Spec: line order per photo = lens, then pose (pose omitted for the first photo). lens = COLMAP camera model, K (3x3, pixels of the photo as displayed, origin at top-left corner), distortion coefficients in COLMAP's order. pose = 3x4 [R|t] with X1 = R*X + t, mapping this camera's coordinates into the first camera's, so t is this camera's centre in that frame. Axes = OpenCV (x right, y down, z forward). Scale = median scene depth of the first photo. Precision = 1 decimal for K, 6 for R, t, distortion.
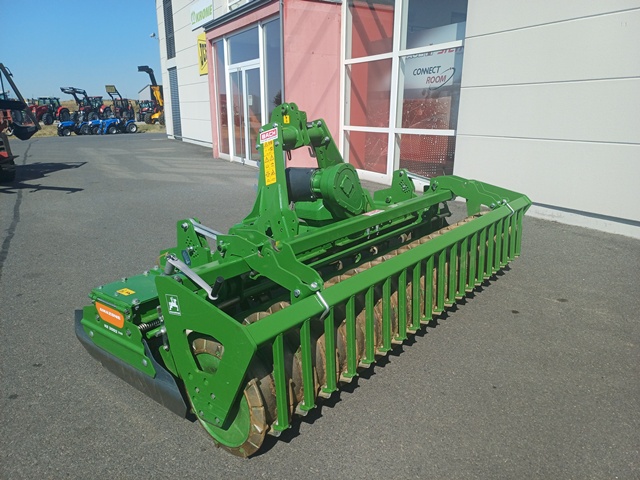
lens RADIAL K [[470.5, 0, 320.0], [0, 470.5, 240.0], [0, 0, 1]] dist [0.026821, -0.004277]
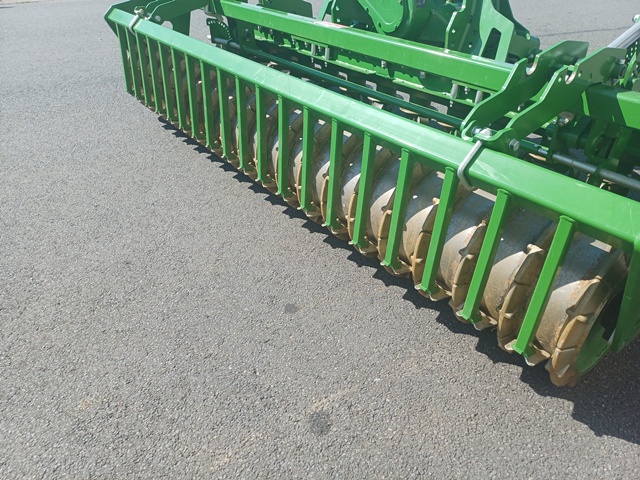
lens RADIAL K [[470.5, 0, 320.0], [0, 470.5, 240.0], [0, 0, 1]] dist [0.026821, -0.004277]
pose [[-0.271263, 0.532481, -0.801798, 1.325156], [-0.200505, 0.783496, 0.588160, -0.350363], [0.941390, 0.320310, -0.105769, 1.817174]]
